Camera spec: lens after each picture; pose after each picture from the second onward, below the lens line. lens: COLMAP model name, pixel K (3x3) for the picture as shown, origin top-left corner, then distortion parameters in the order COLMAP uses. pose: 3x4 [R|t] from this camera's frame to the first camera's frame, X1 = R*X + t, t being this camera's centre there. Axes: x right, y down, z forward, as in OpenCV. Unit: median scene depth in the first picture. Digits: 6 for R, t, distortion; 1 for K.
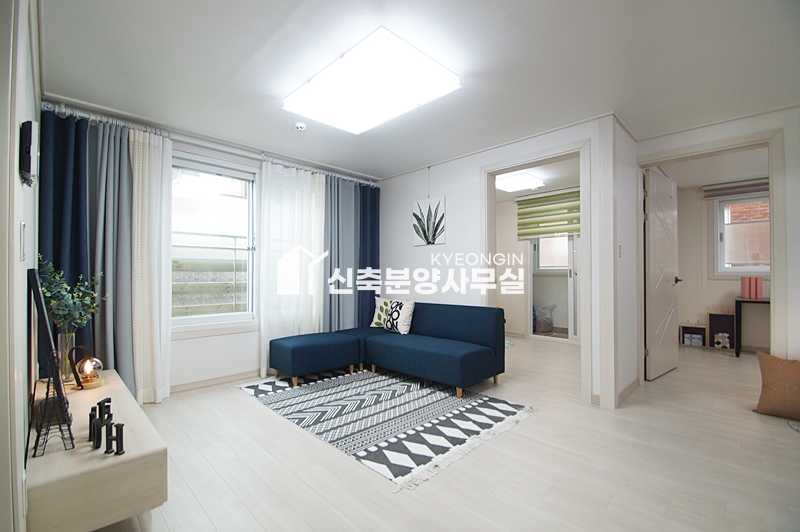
lens RADIAL K [[355.7, 0, 386.6], [0, 355.7, 274.0], [0, 0, 1]] dist [-0.002927, -0.000619]
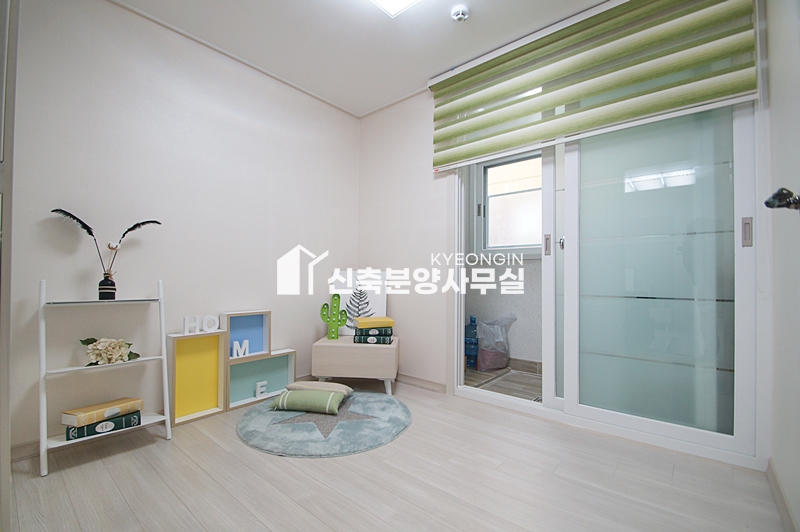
lens RADIAL K [[355.7, 0, 386.6], [0, 355.7, 274.0], [0, 0, 1]] dist [-0.002927, -0.000619]
pose [[0.996086, 0.000756, 0.088388, 0.055009], [-0.001004, 0.999996, 0.002761, 0.005961], [-0.088385, -0.002839, 0.996082, 0.113148]]
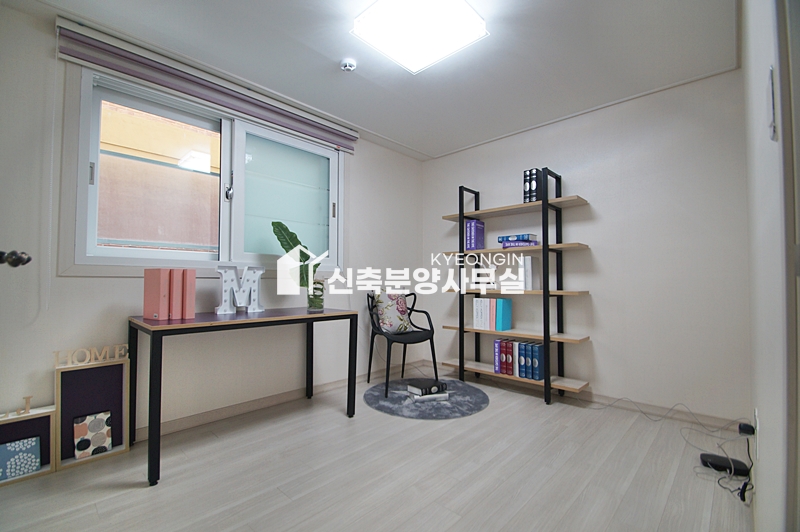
lens RADIAL K [[355.3, 0, 401.4], [0, 355.3, 269.4], [0, 0, 1]] dist [-0.002943, -0.000874]
pose [[-0.052339, 0.031829, 0.998122, 0.545370], [-0.002880, 0.999483, -0.032023, 0.019480], [-0.998625, -0.004551, -0.052220, 0.695216]]
